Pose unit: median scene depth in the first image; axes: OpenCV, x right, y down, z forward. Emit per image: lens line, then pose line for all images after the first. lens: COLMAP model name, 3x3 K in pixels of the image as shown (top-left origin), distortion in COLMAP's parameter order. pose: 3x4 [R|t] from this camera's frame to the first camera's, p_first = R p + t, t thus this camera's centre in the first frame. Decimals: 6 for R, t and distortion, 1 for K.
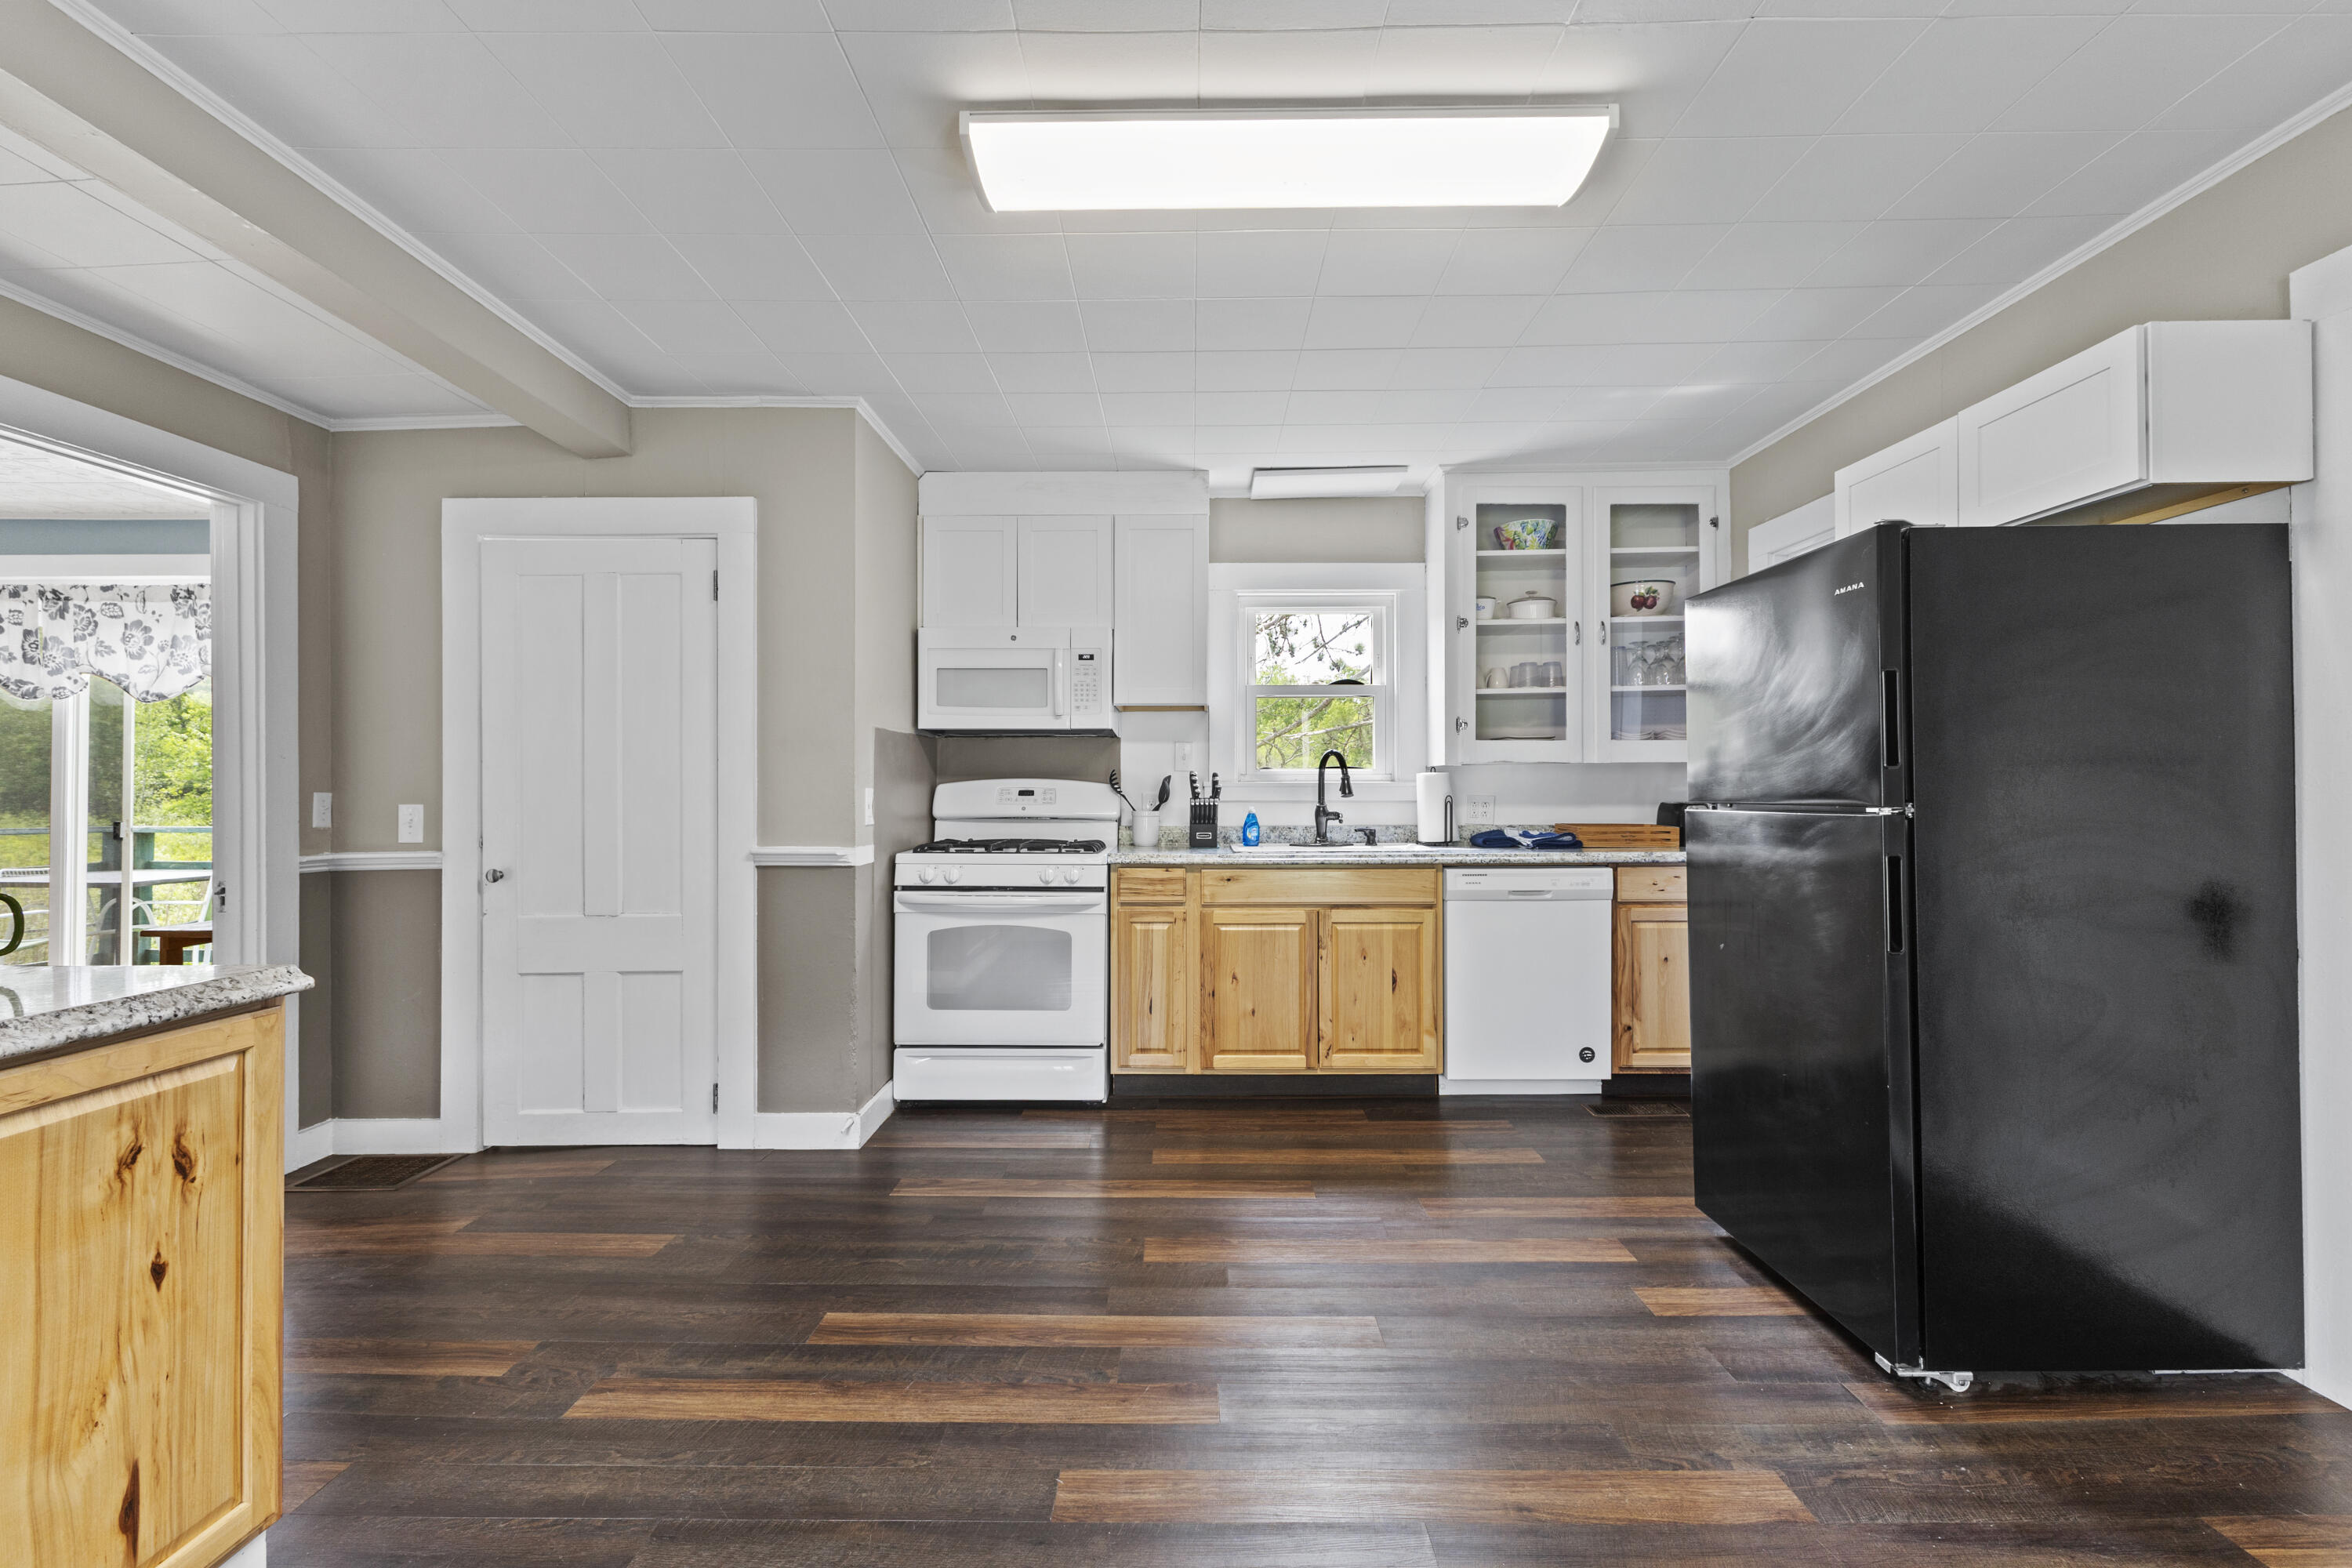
lens RADIAL K [[1022.2, 0, 1172.2], [0, 1022.2, 784.5], [0, 0, 1]] dist [-0.001553, -0.001238]
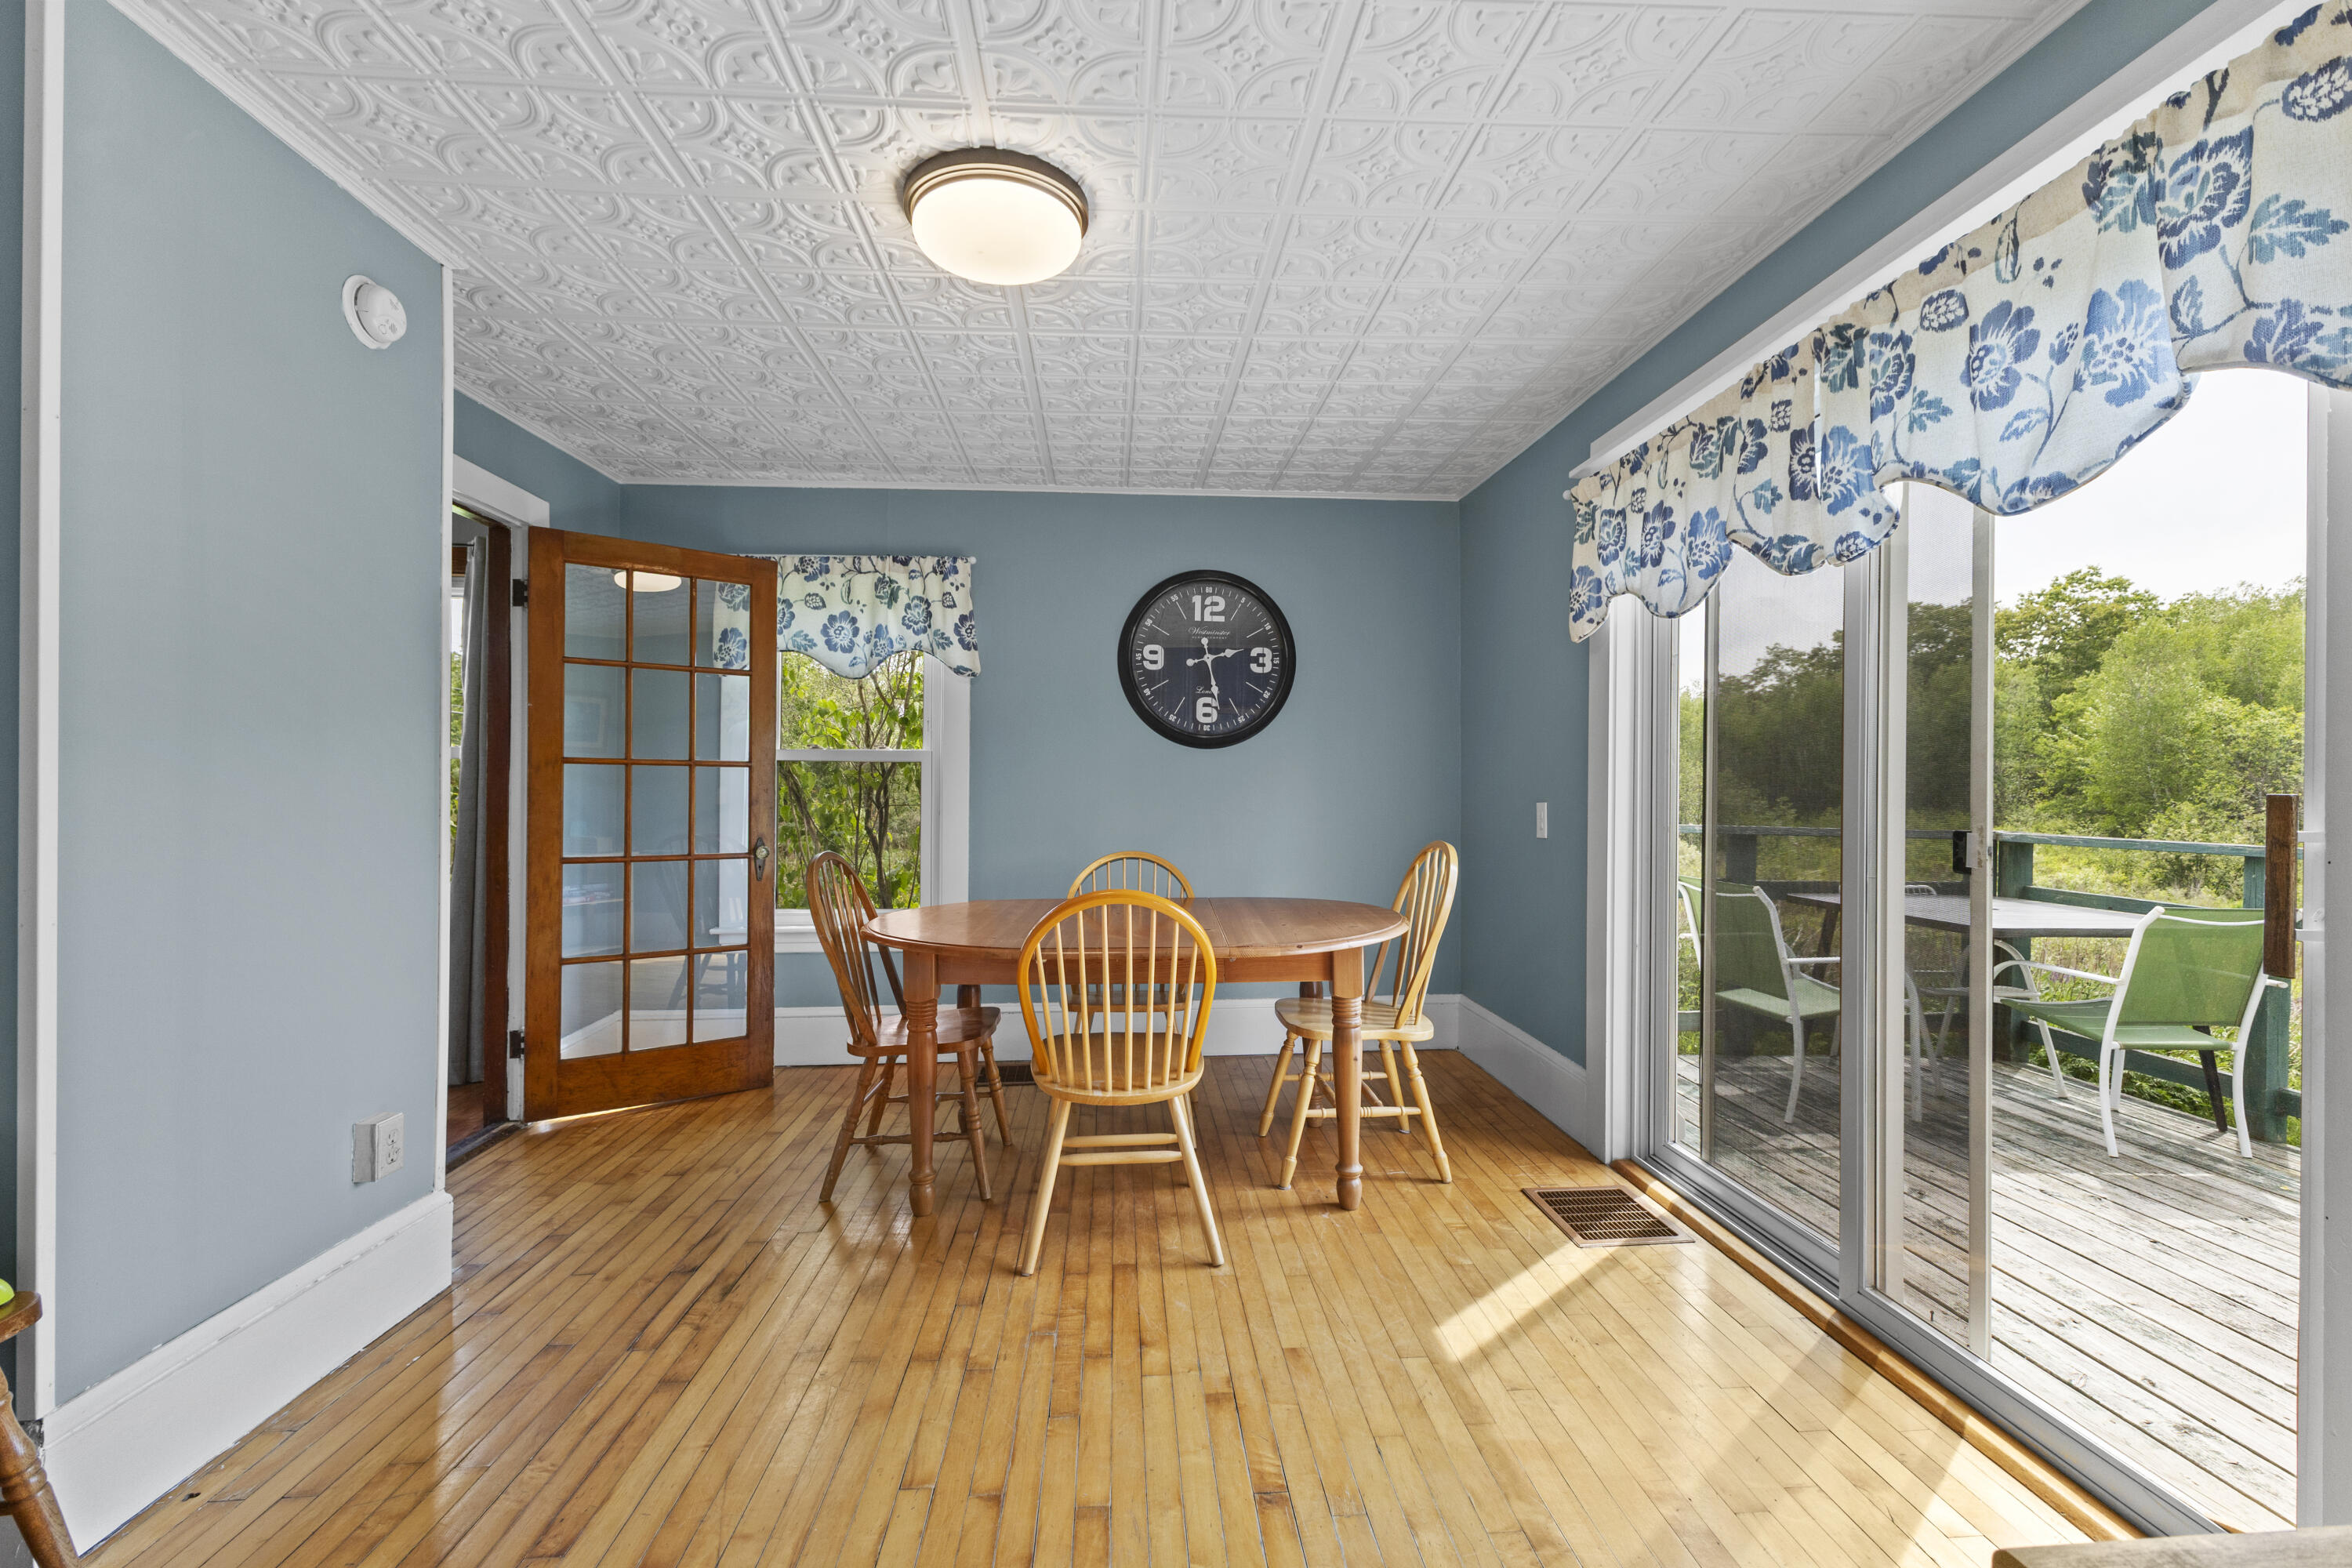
lens RADIAL K [[1022.2, 0, 1187.0], [0, 1022.2, 781.0], [0, 0, 1]] dist [-0.001553, -0.001238]
pose [[0.097144, -0.002512, -0.995267, -0.667816], [-0.002796, 0.999992, -0.002797, 0.017846], [0.995266, 0.003055, 0.097136, 0.663442]]
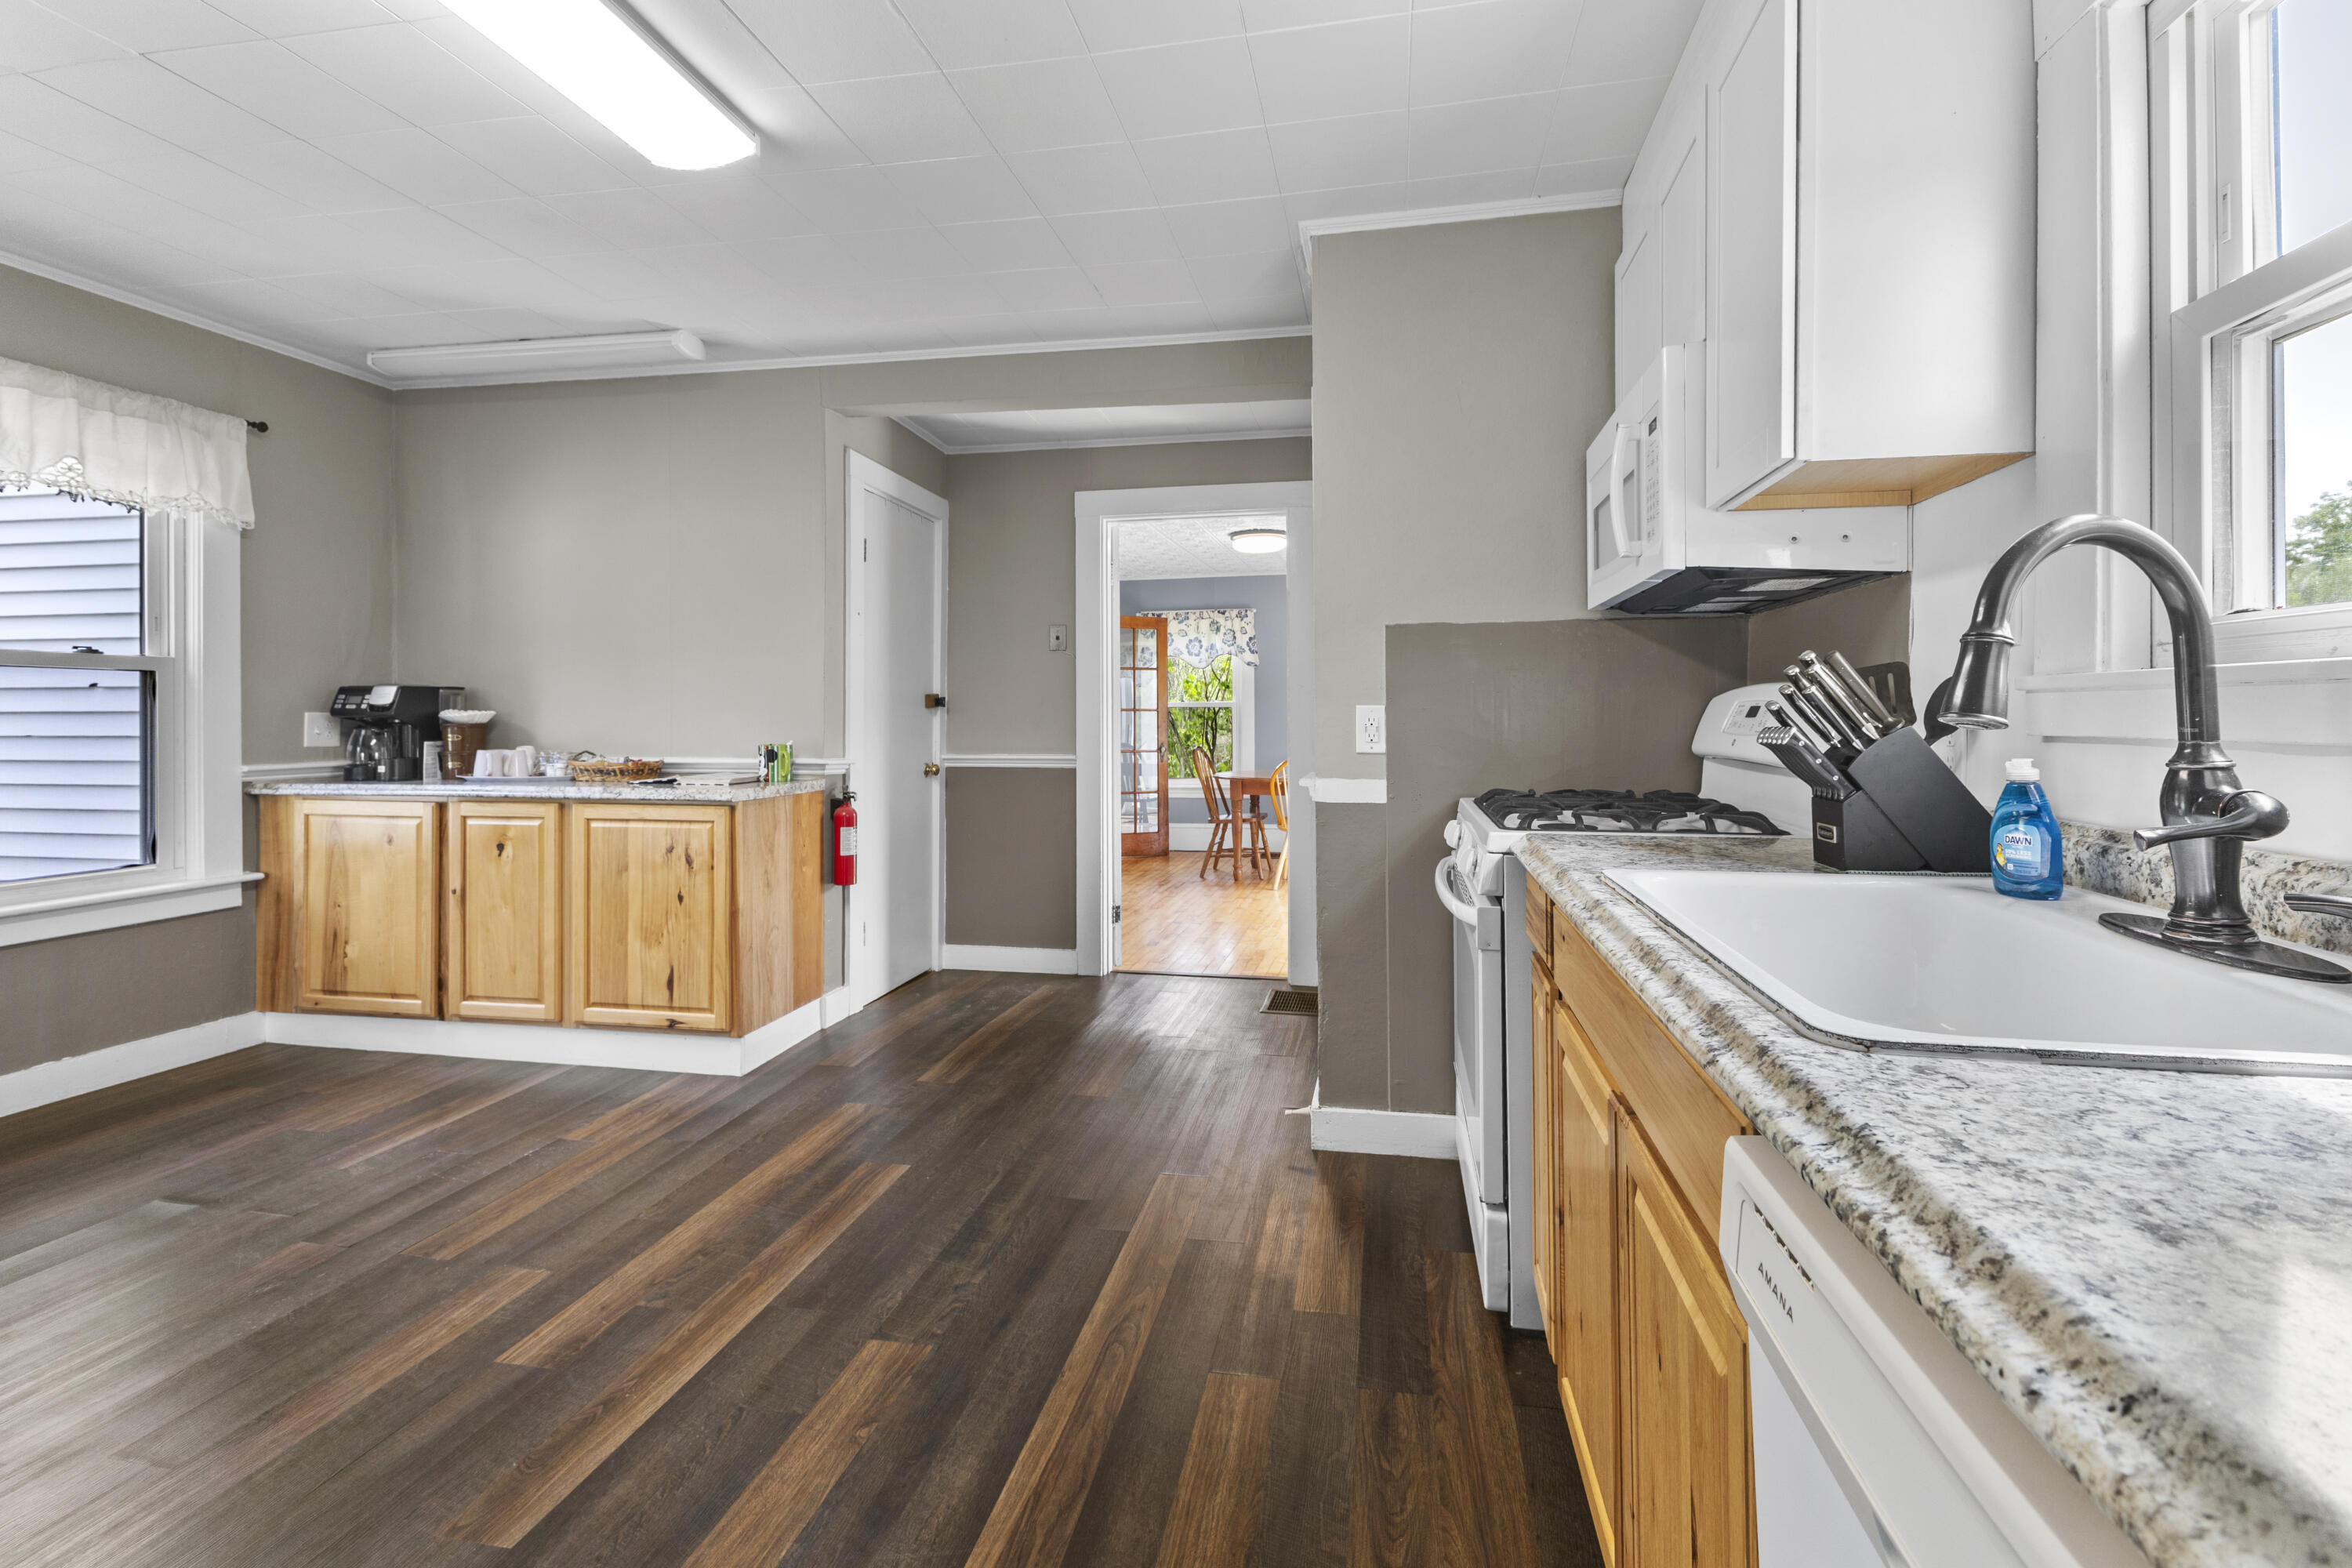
lens RADIAL K [[1022.2, 0, 1208.4], [0, 1022.2, 703.1], [0, 0, 1]] dist [-0.001553, -0.001238]
pose [[-0.161267, -0.006988, -0.986886, 0.390296], [0.006836, 0.999943, -0.008198, 0.003806], [0.986887, -0.008068, -0.161210, 0.792219]]
